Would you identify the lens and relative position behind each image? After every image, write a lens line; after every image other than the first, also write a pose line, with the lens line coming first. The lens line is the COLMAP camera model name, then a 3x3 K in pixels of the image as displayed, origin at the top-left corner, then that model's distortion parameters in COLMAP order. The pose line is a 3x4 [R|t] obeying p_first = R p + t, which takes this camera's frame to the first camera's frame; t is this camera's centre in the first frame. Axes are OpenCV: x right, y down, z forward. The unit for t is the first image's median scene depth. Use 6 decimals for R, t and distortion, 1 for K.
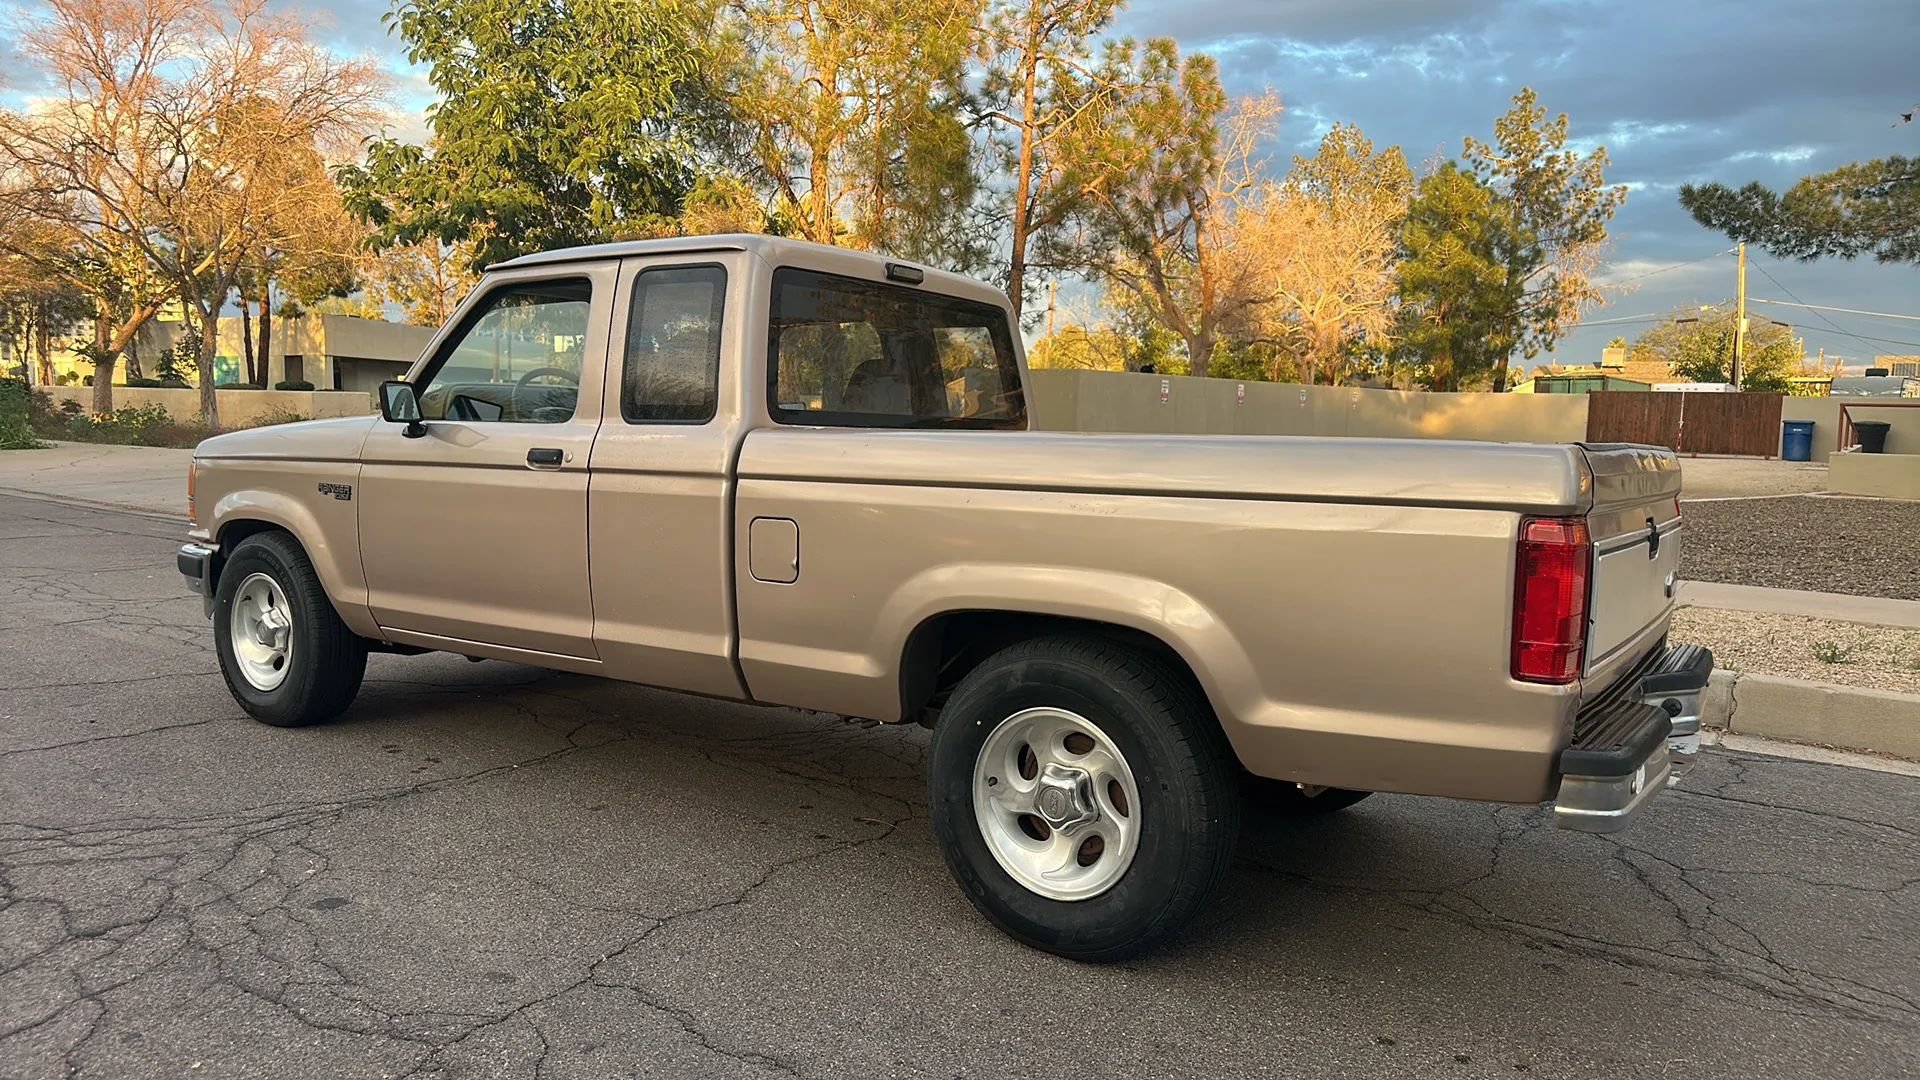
lens RADIAL K [[1308.9, 0, 932.1], [0, 1308.9, 513.8], [0, 0, 1]] dist [0.057133, -0.067581]
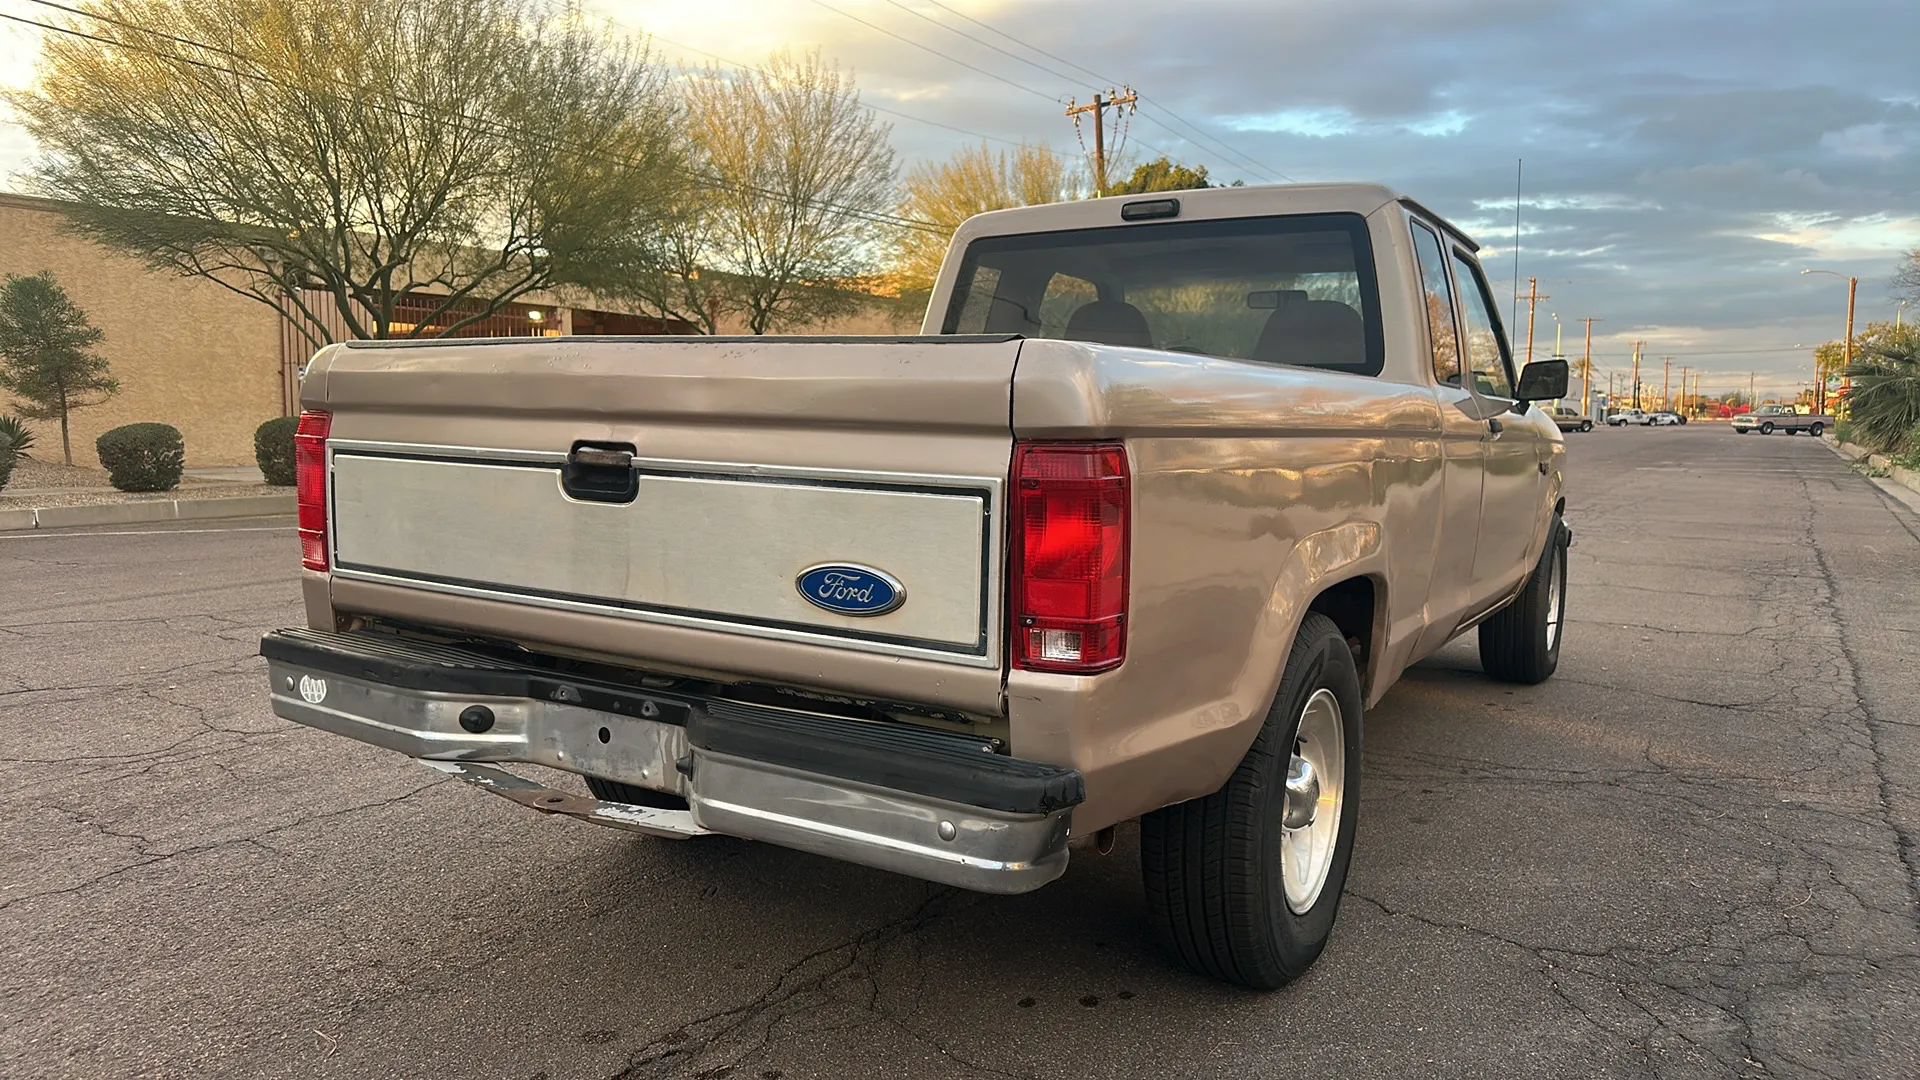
lens RADIAL K [[1308.9, 0, 968.2], [0, 1308.9, 515.1], [0, 0, 1]] dist [0.057133, -0.067581]
pose [[0.076176, 0.055624, -0.995542, 0.812635], [-0.085670, 0.995116, 0.049045, -0.005597], [0.993407, 0.081552, 0.080570, 0.747365]]
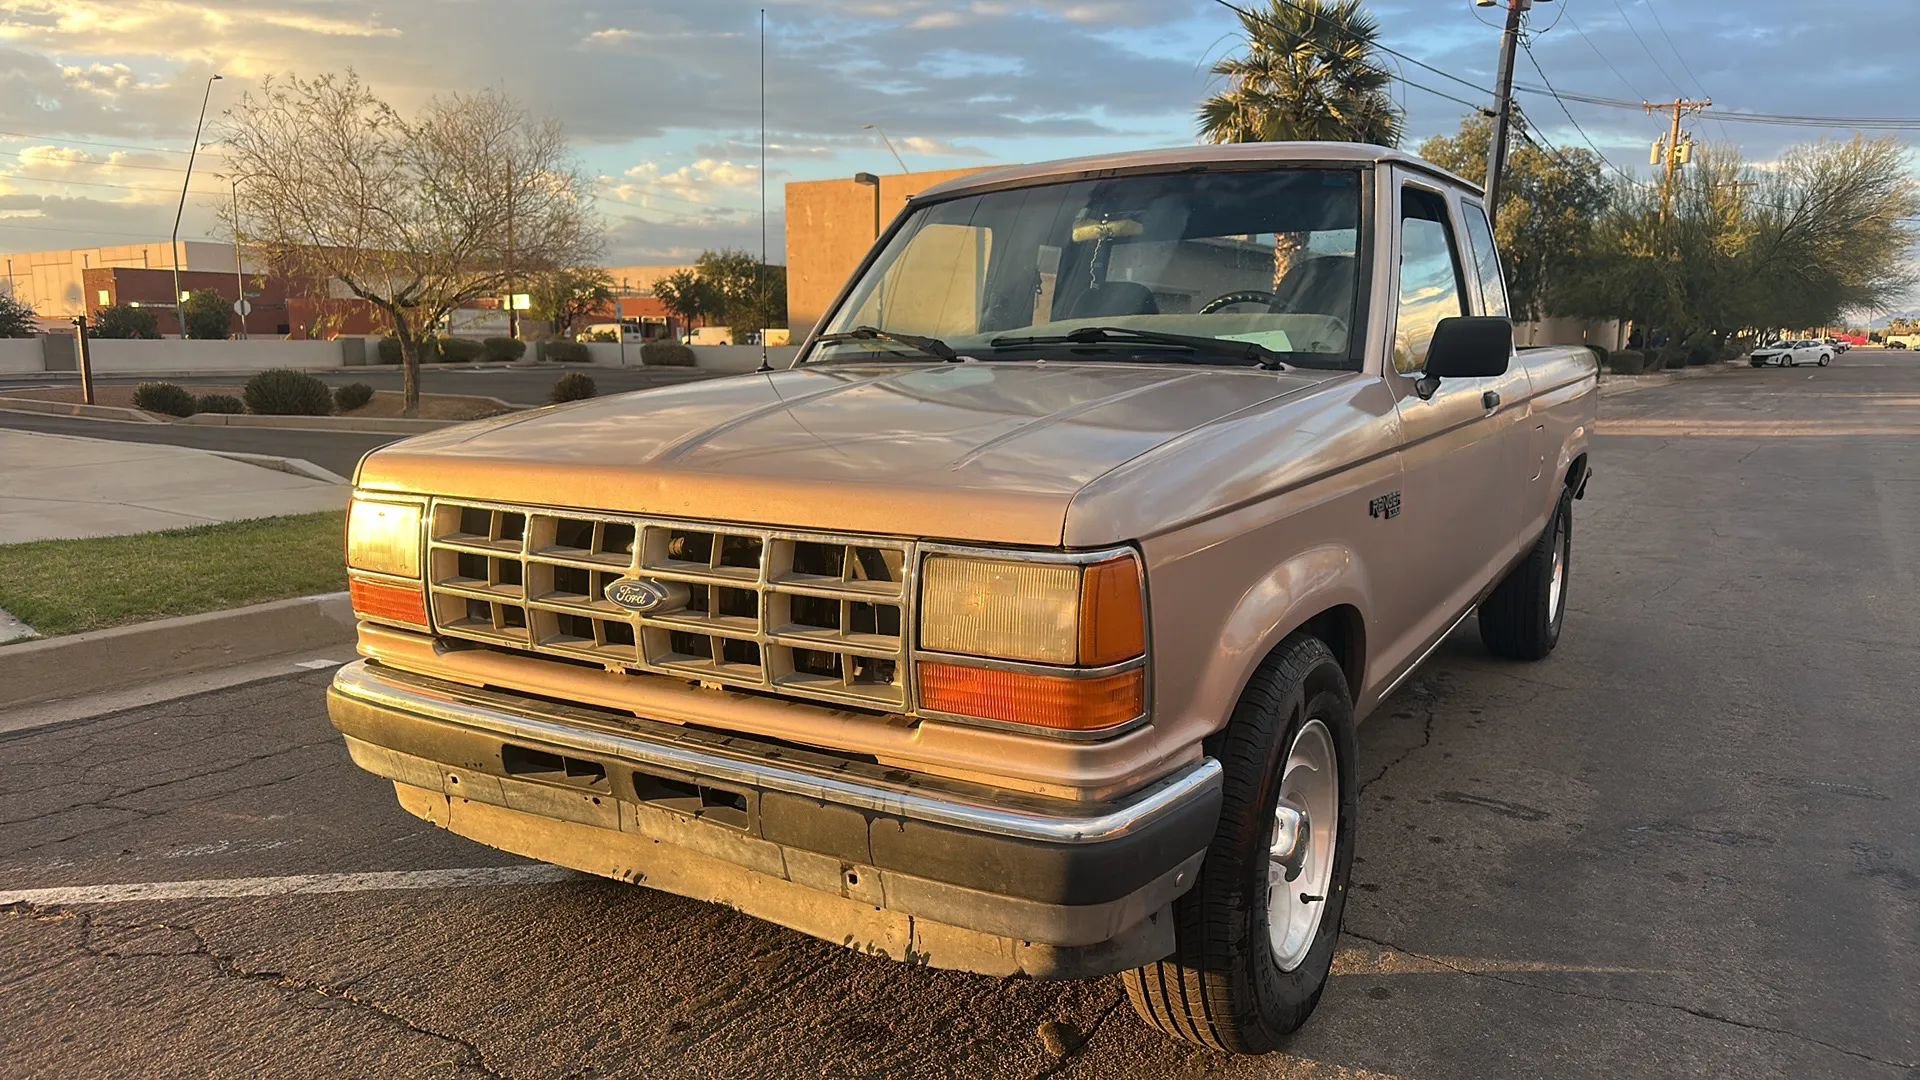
lens RADIAL K [[1308.9, 0, 957.6], [0, 1308.9, 558.2], [0, 0, 1]] dist [0.057133, -0.067581]
pose [[-0.076909, -0.188755, 0.979008, -1.008020], [0.070700, 0.978412, 0.194194, -0.120358], [-0.994528, 0.084151, -0.061904, 1.226707]]
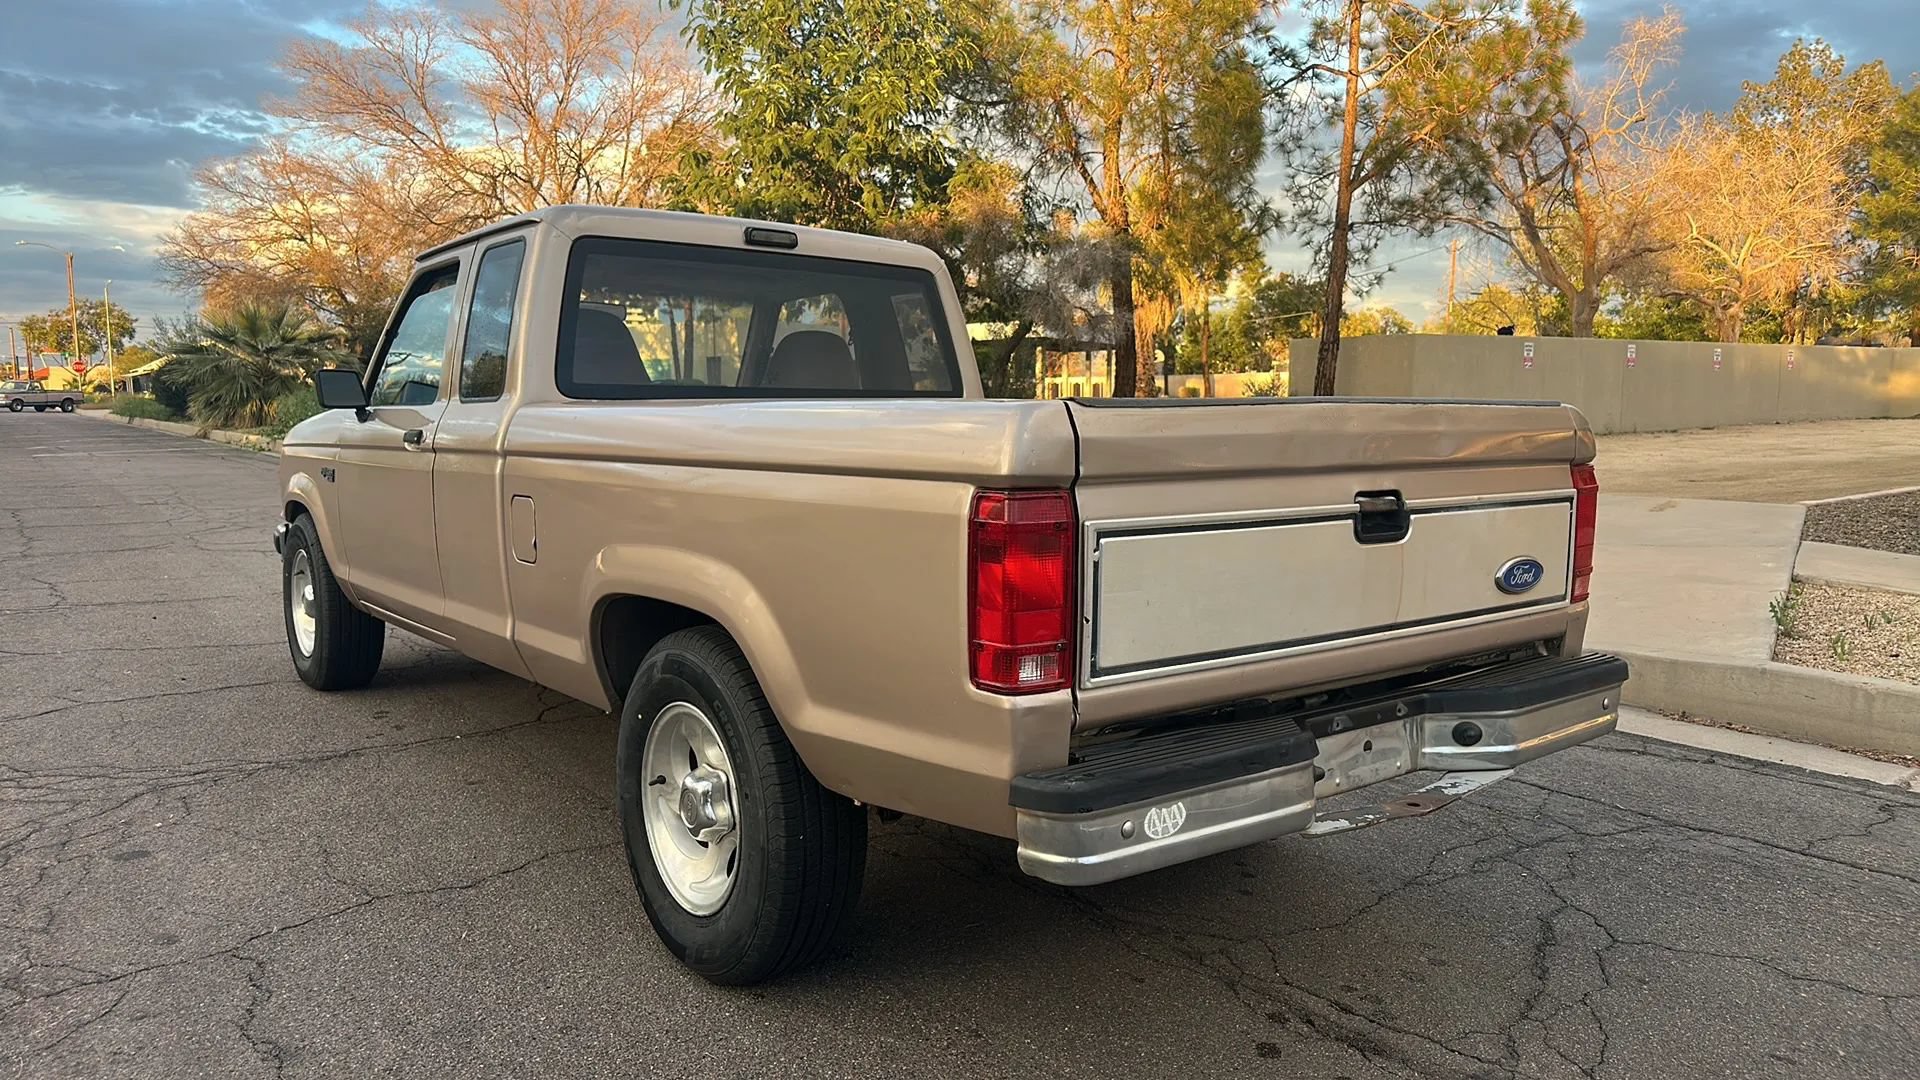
lens RADIAL K [[1308.9, 0, 946.1], [0, 1308.9, 513.2], [0, 0, 1]] dist [0.057133, -0.067581]
pose [[0.956987, -0.000177, -0.290129, 0.342556], [0.003897, 0.999917, 0.012246, 0.003985], [0.290103, -0.012850, 0.956909, 0.115911]]
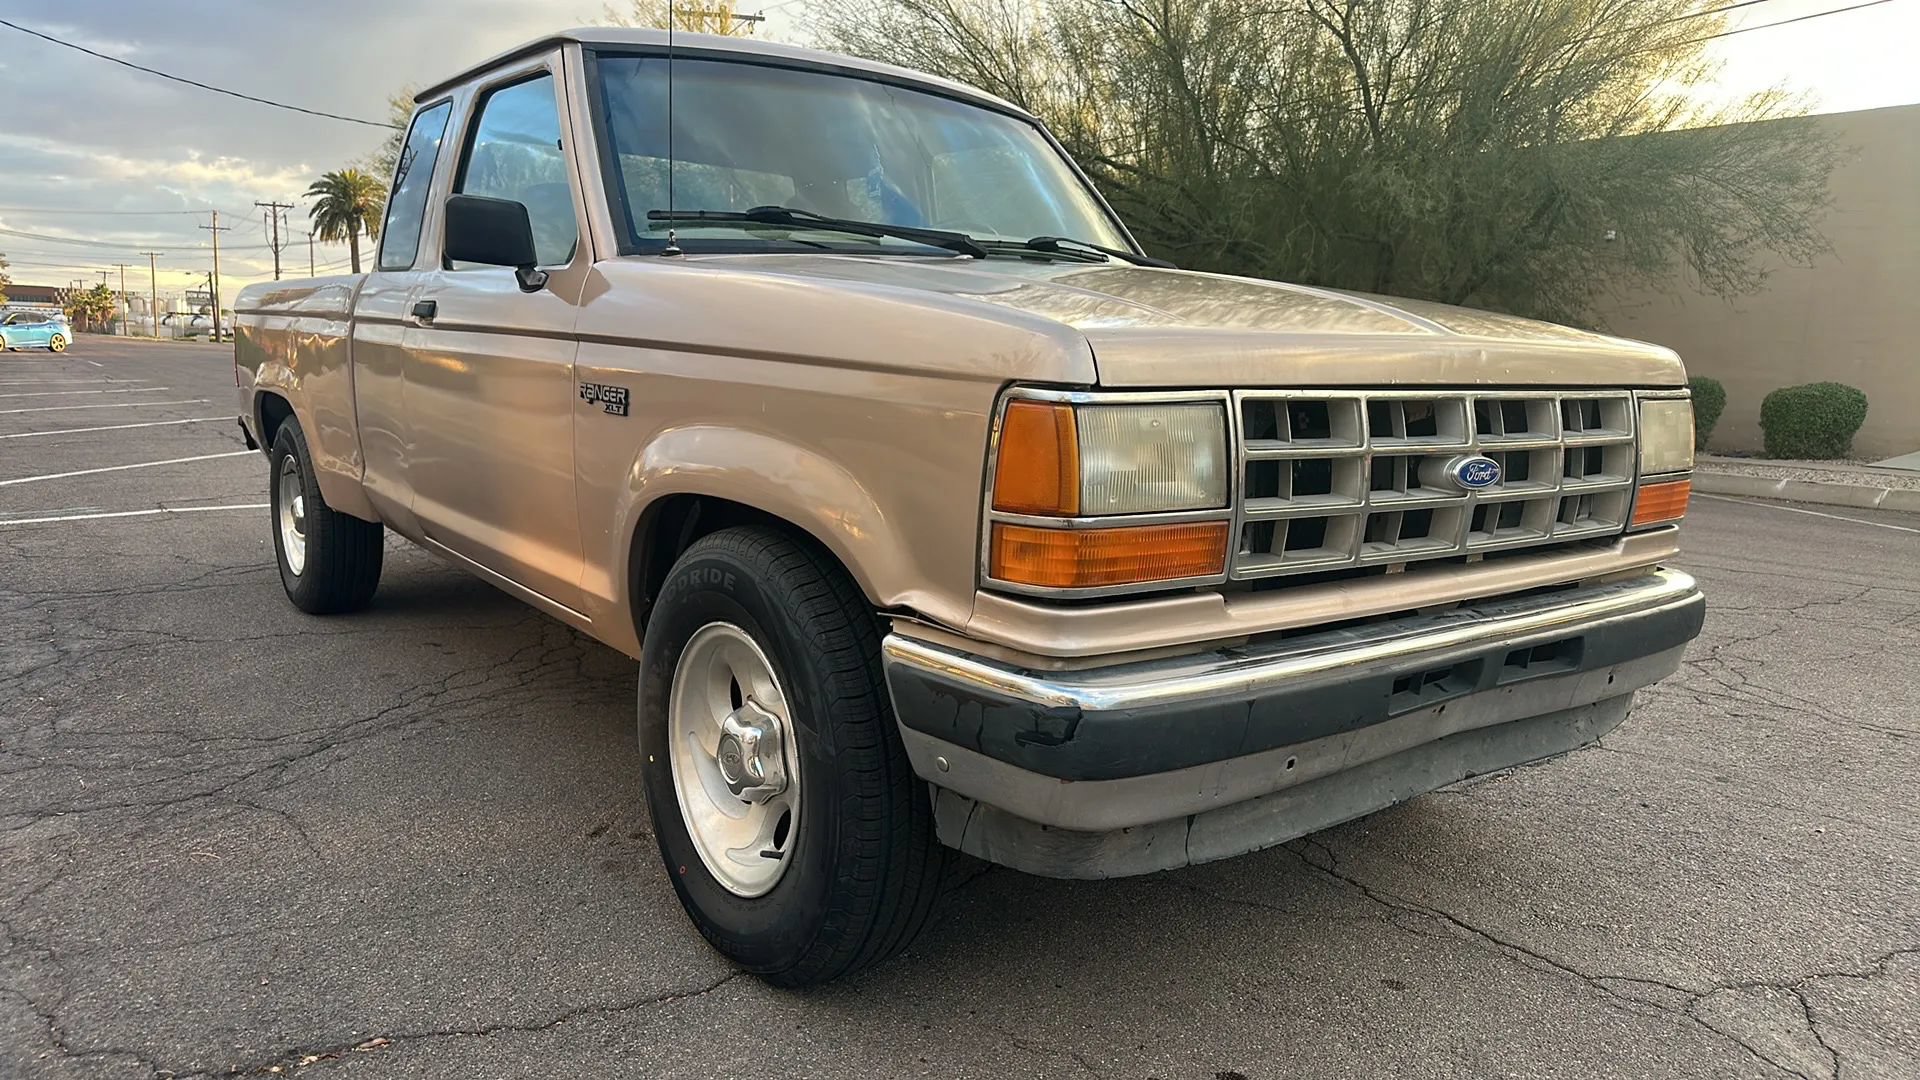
lens RADIAL K [[1308.9, 0, 948.6], [0, 1308.9, 527.7], [0, 0, 1]] dist [0.057133, -0.067581]
pose [[-0.955694, -0.090303, 0.280169, -0.512617], [-0.031357, 0.977598, 0.208133, -0.094119], [-0.292687, 0.190126, -0.937116, 1.772201]]
